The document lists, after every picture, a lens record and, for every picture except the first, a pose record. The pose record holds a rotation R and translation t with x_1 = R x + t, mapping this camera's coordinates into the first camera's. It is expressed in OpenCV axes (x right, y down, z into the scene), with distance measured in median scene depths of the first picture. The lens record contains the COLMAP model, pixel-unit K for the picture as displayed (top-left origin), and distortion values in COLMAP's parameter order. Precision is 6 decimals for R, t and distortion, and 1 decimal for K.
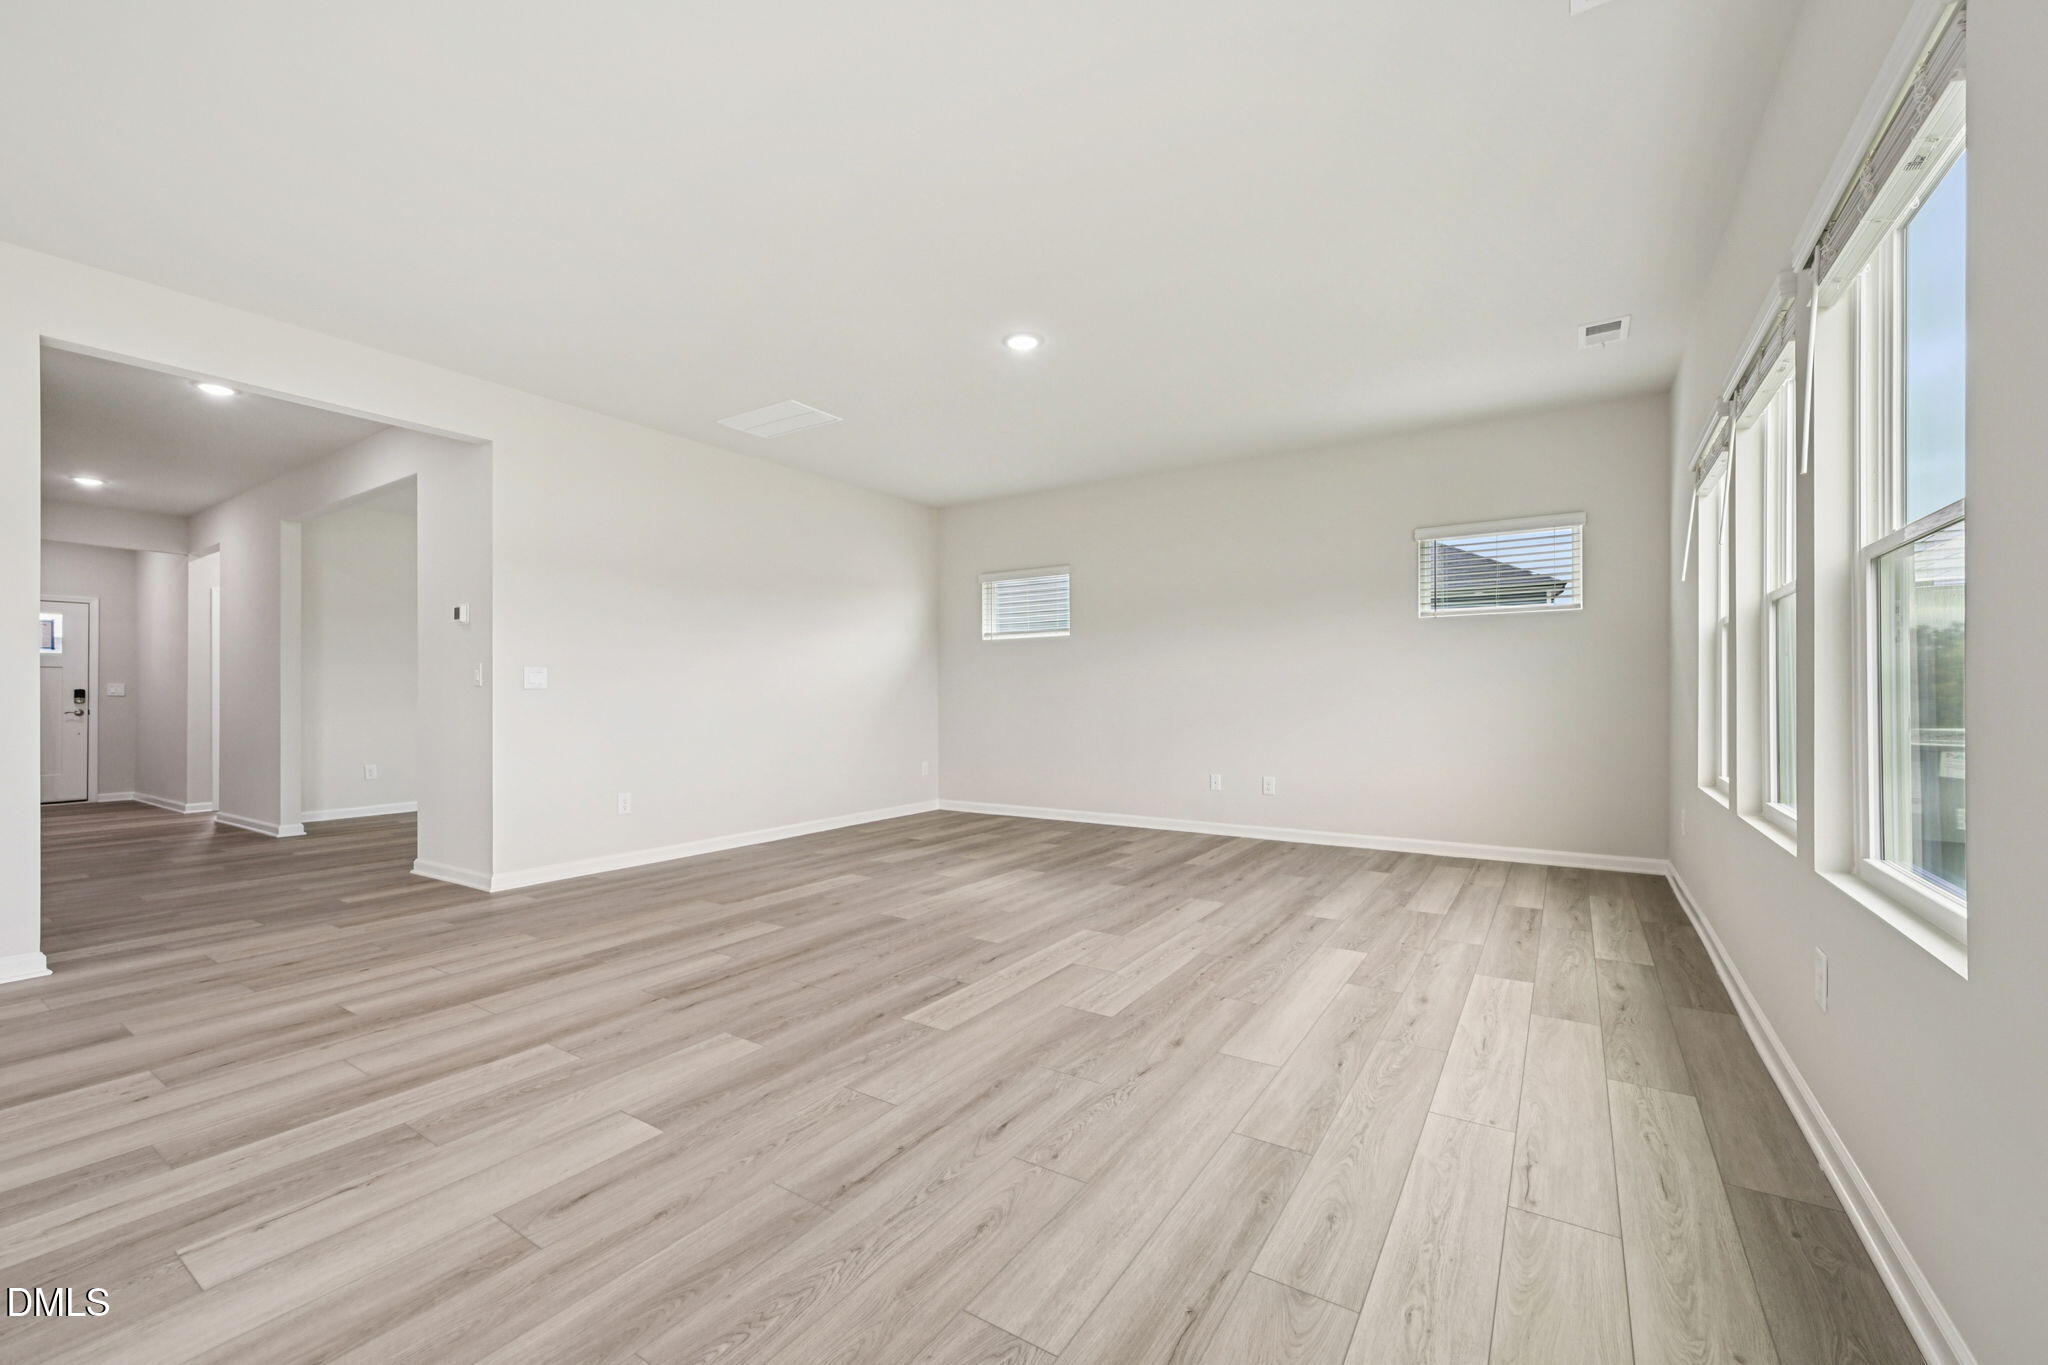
lens RADIAL K [[840.8, 0, 1011.1], [0, 840.8, 690.1], [0, 0, 1]] dist [-0.000418, 0.000296]
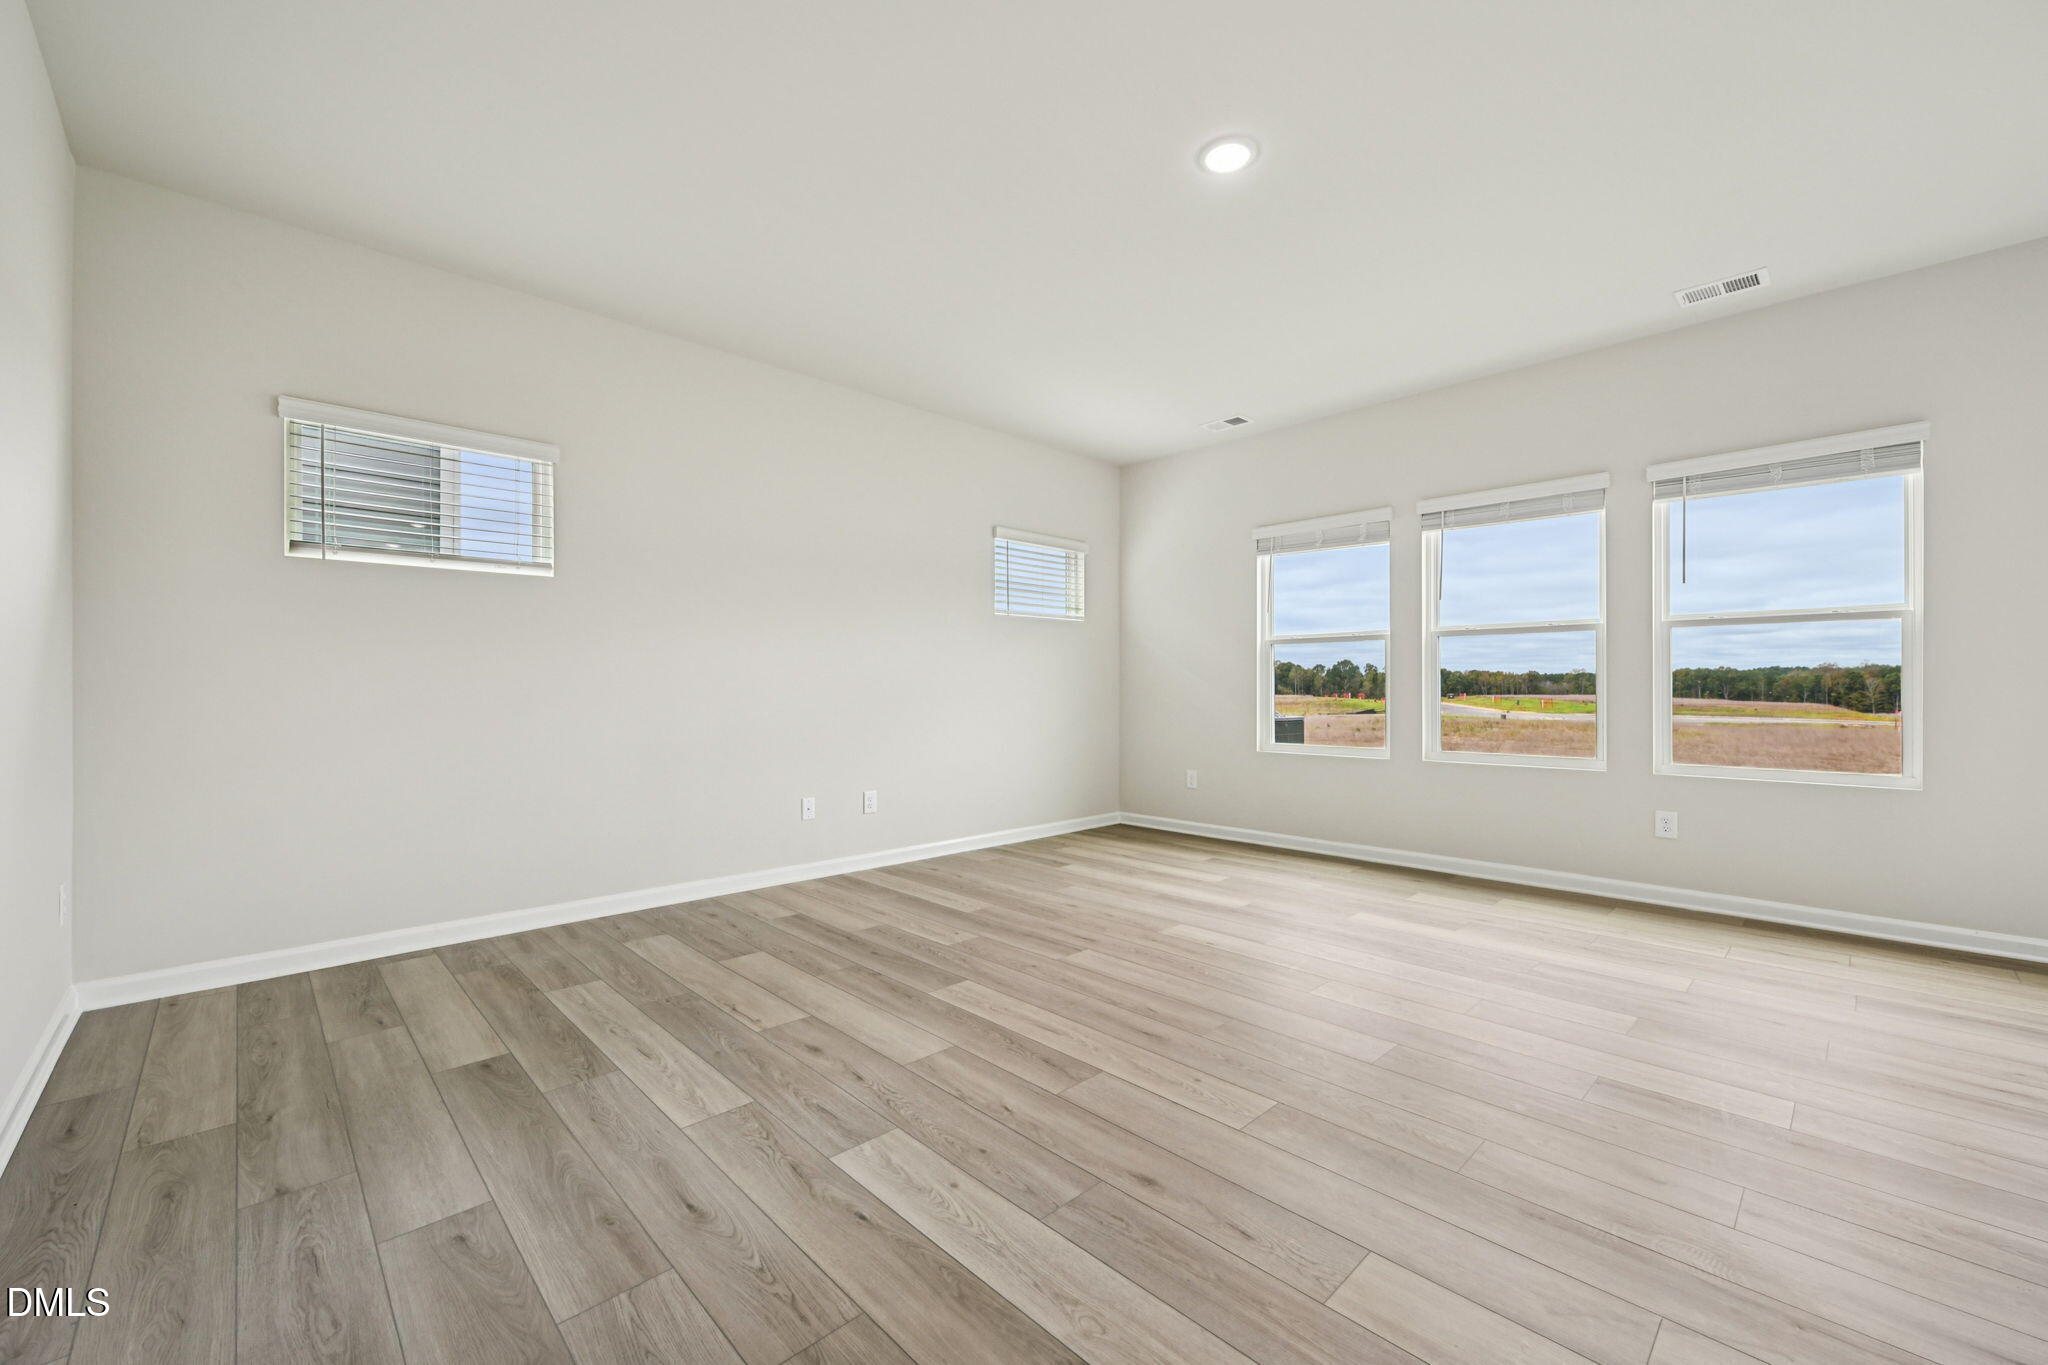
lens RADIAL K [[840.8, 0, 1022.4], [0, 840.8, 687.7], [0, 0, 1]] dist [-0.000418, 0.000296]
pose [[0.205794, -0.002302, 0.978593, -0.653088], [-0.009822, 0.999942, 0.004418, -0.000706], [-0.978546, -0.010520, 0.205759, 0.977432]]
